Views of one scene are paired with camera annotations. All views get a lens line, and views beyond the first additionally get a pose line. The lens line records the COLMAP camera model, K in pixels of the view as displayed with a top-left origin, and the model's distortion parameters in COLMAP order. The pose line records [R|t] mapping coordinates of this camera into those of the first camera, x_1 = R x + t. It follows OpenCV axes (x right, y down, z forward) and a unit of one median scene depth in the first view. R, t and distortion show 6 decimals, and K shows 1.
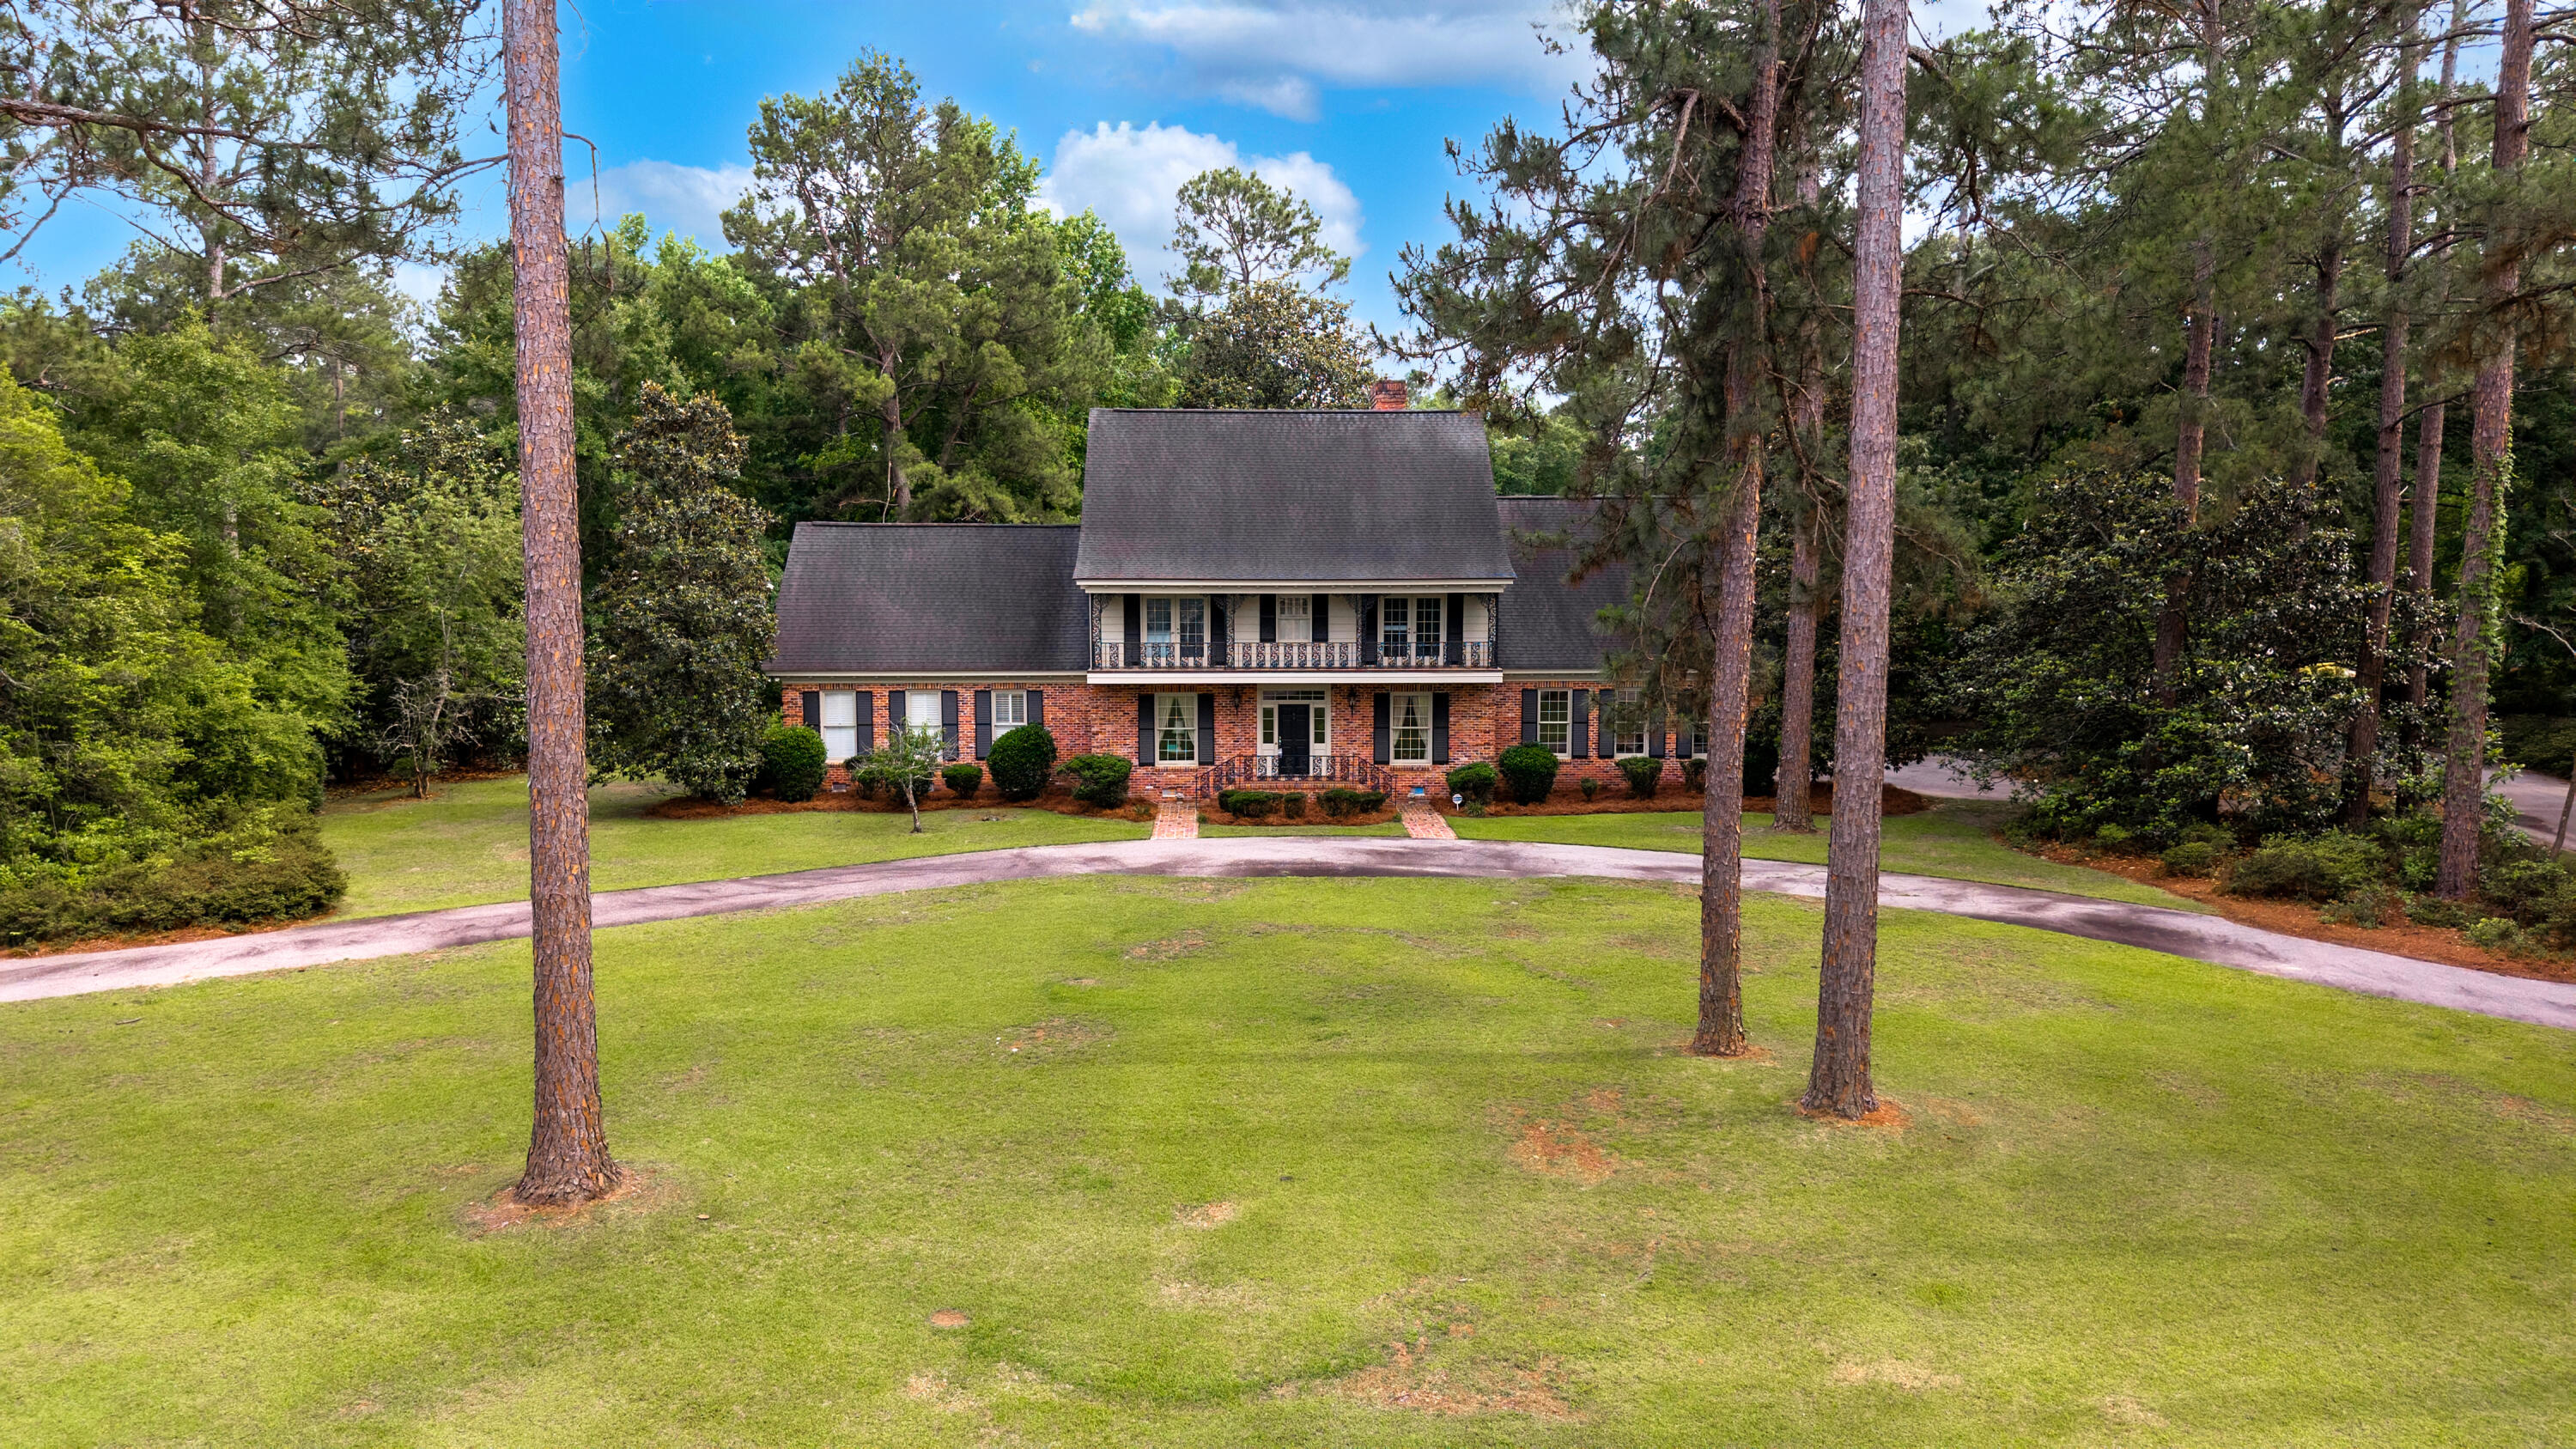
lens RADIAL K [[1742.4, 0, 1279.5], [0, 1742.4, 734.8], [0, 0, 1]] dist [-0.003532, -0.010355]
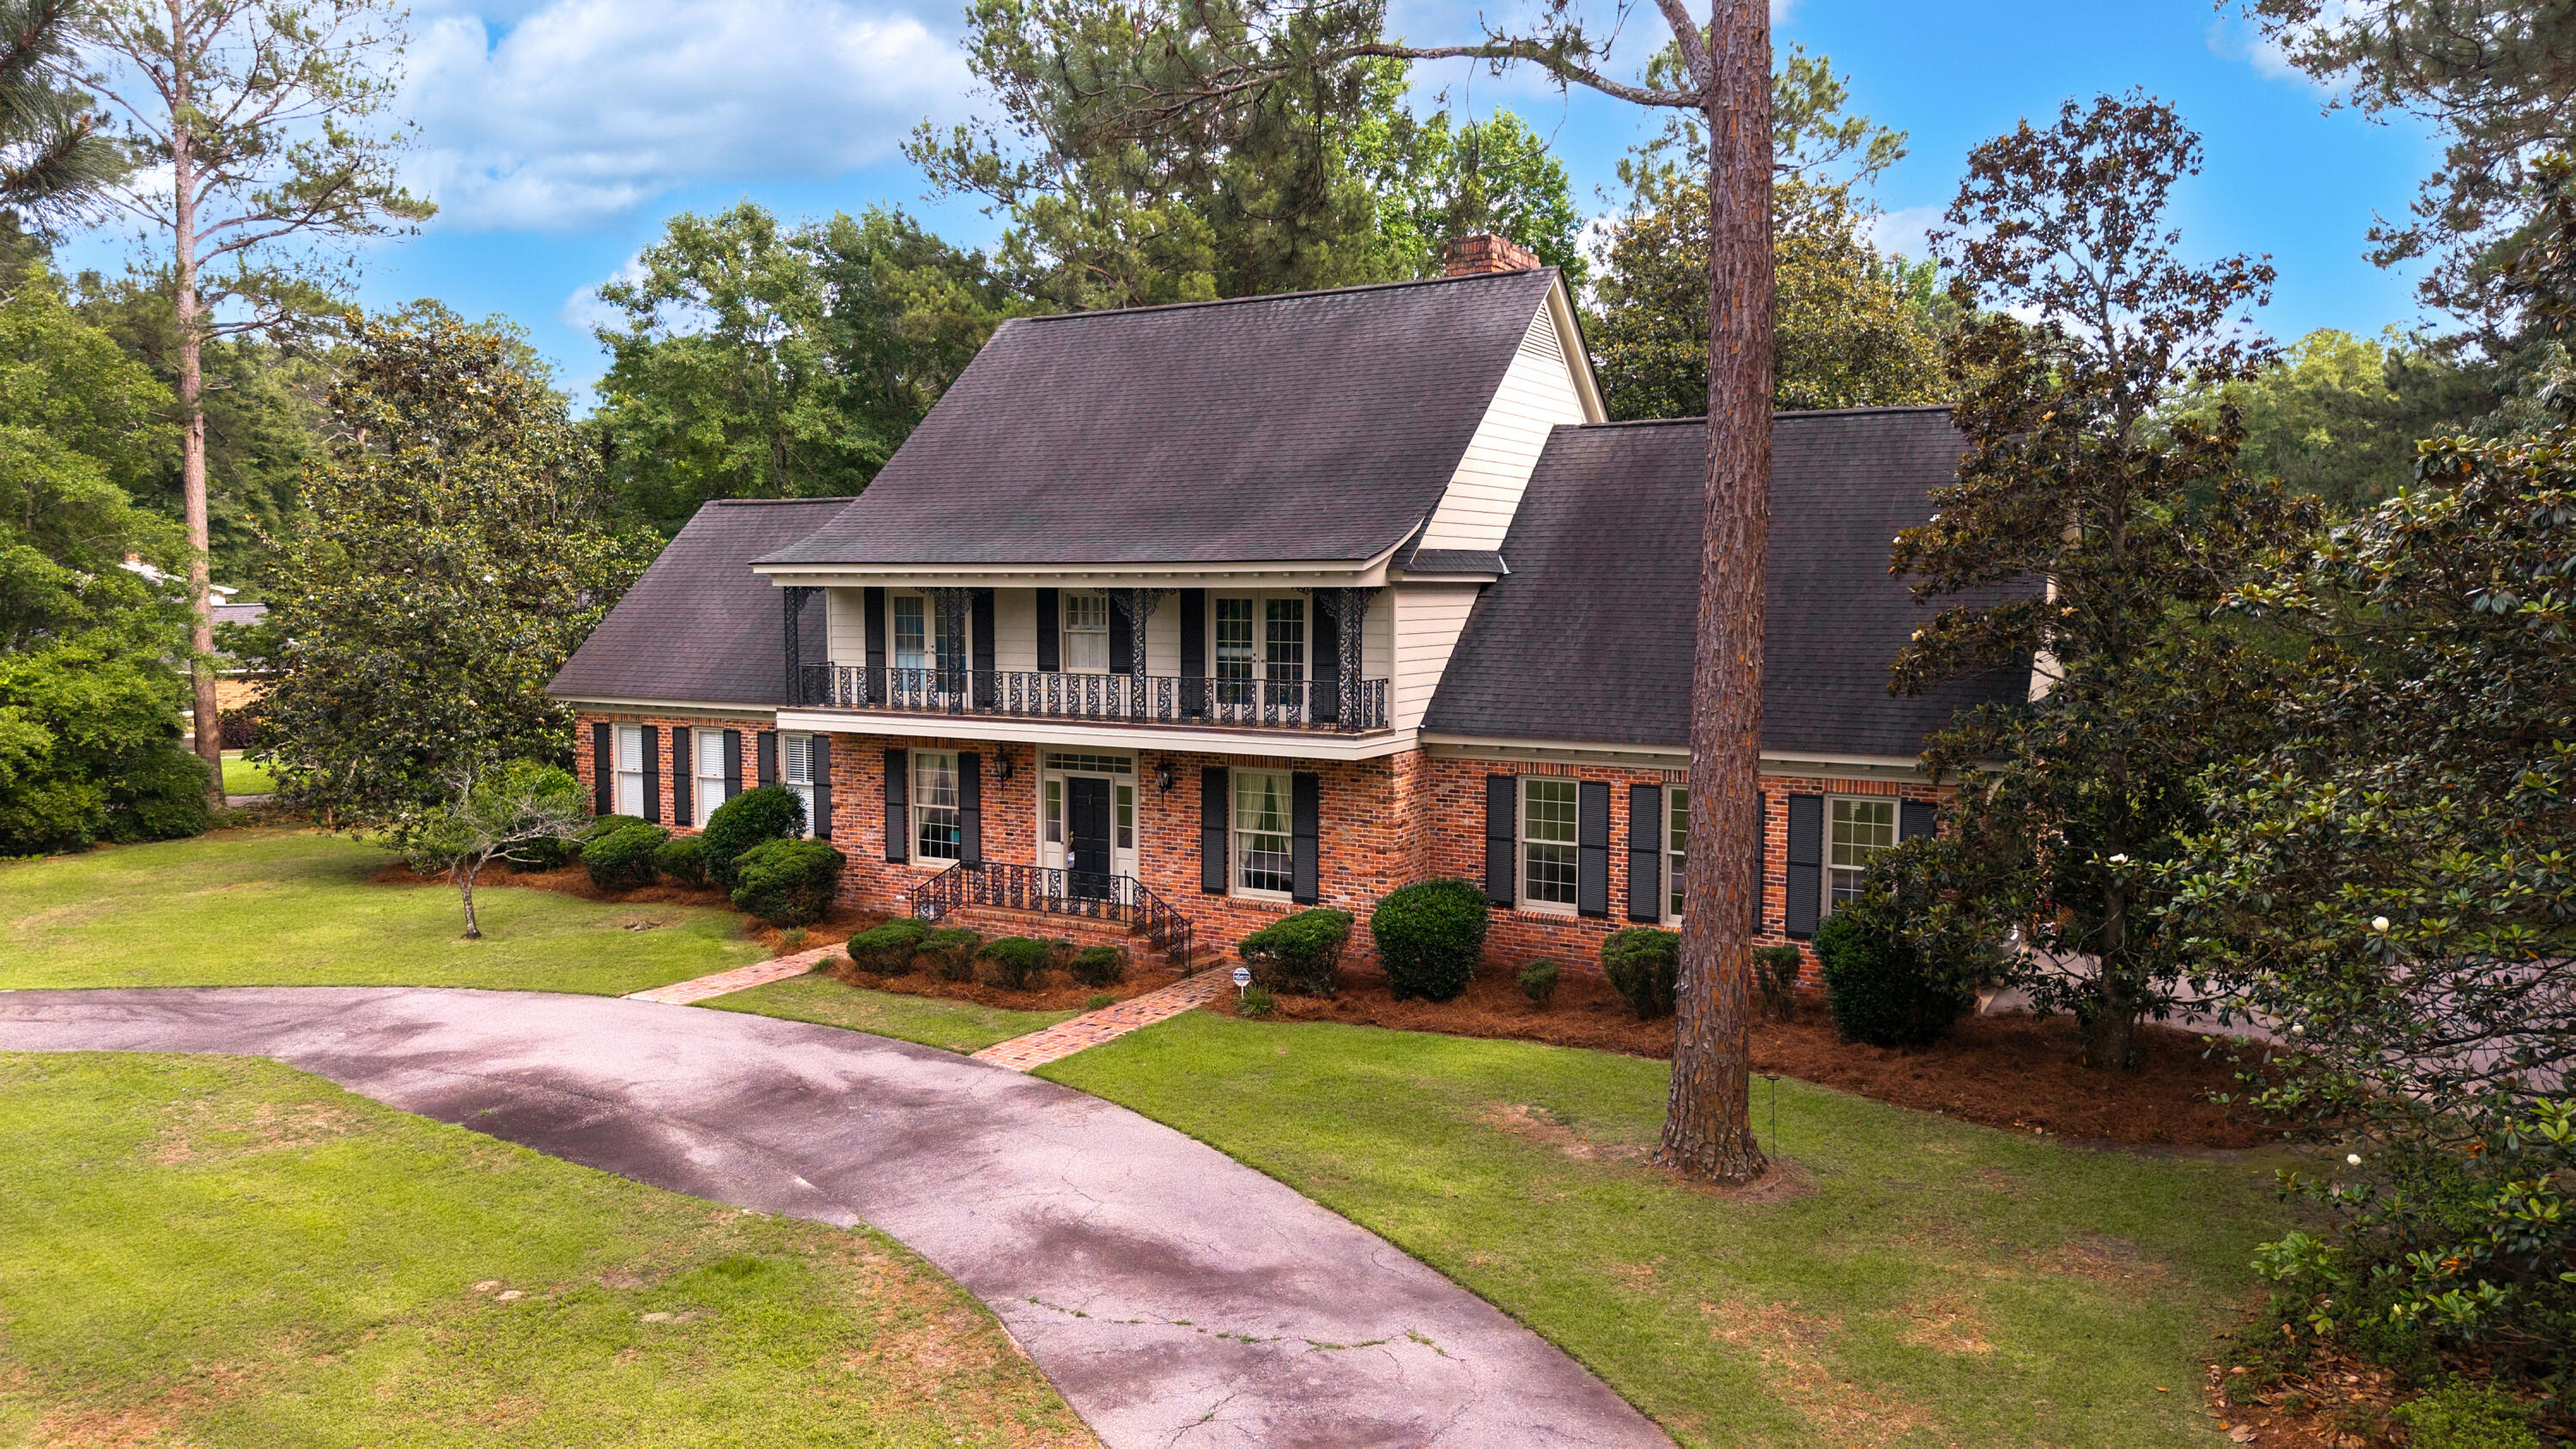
lens RADIAL K [[1742.4, 0, 1287.1], [0, 1742.4, 730.9], [0, 0, 1]] dist [-0.003532, -0.010355]
pose [[0.858575, 0.043416, -0.510847, 0.363177], [-0.053944, 0.998527, -0.005800, -0.033792], [0.509843, 0.032537, 0.859652, 0.531106]]
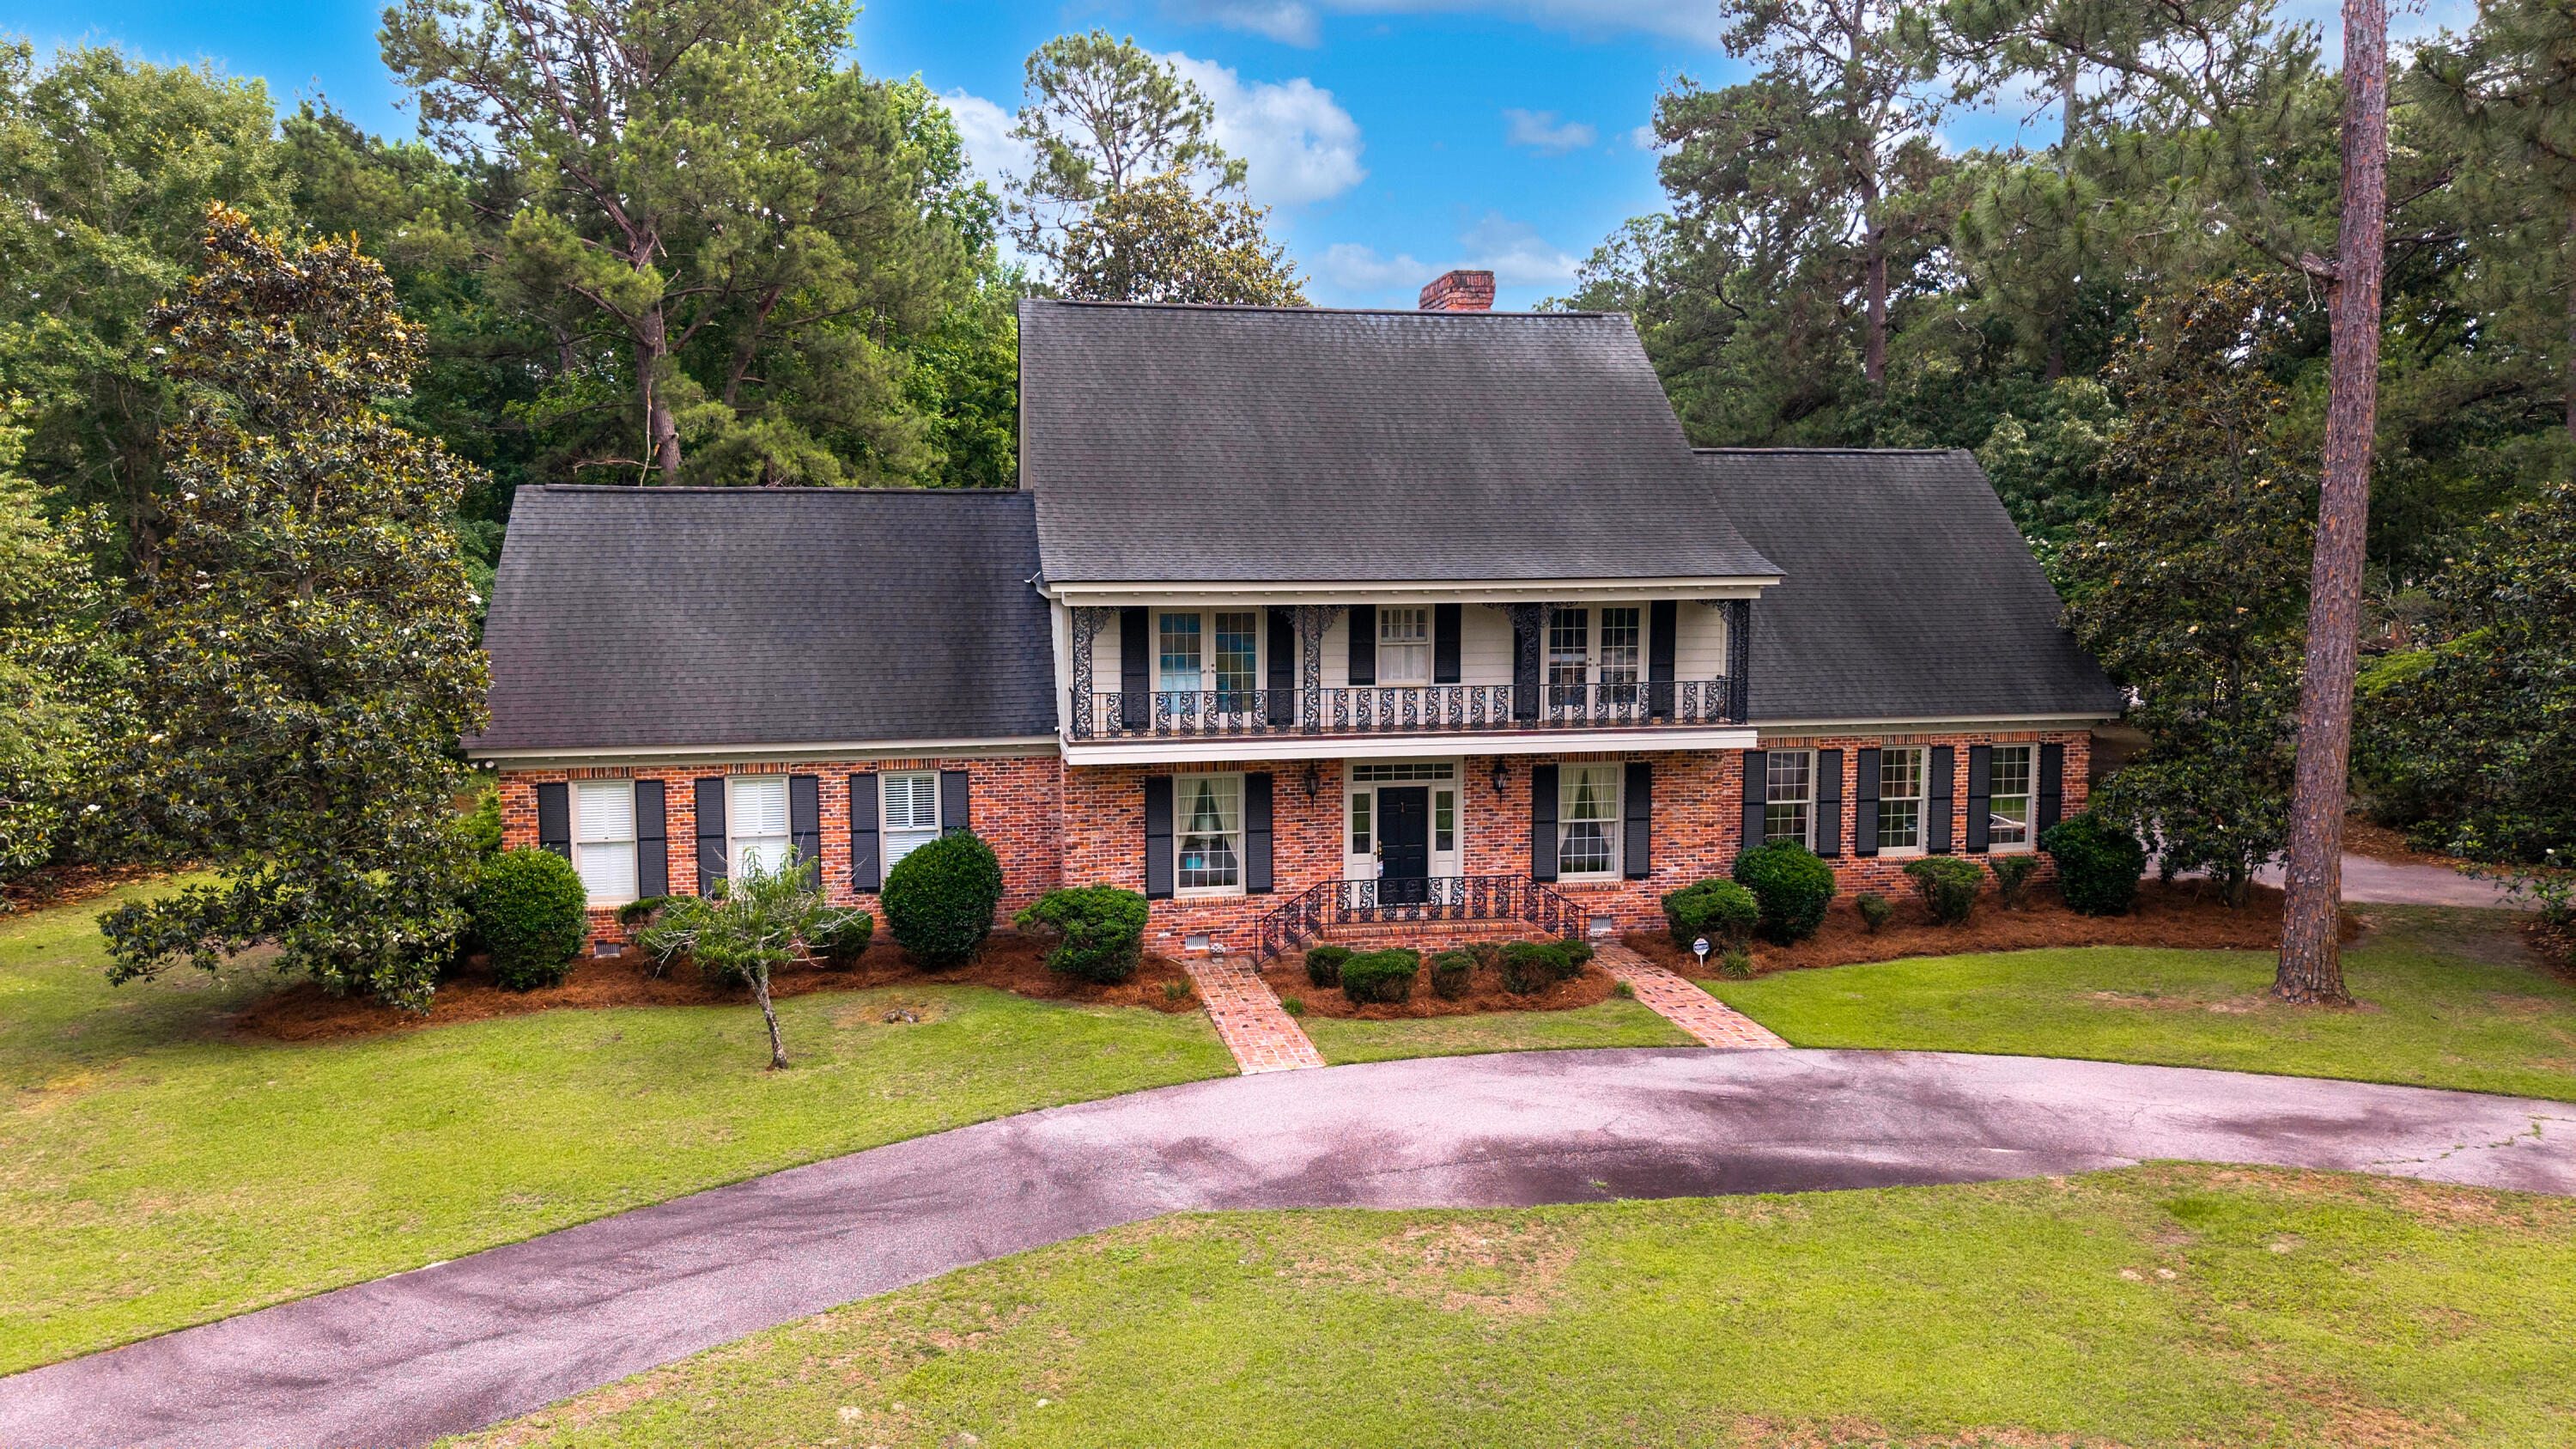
lens RADIAL K [[1742.4, 0, 1281.5], [0, 1742.4, 707.9], [0, 0, 1]] dist [-0.003532, -0.010355]
pose [[0.987530, -0.017822, 0.156417, -0.126324], [0.018855, 0.999809, -0.005122, -0.042735], [-0.156296, 0.008007, 0.987678, 0.414665]]
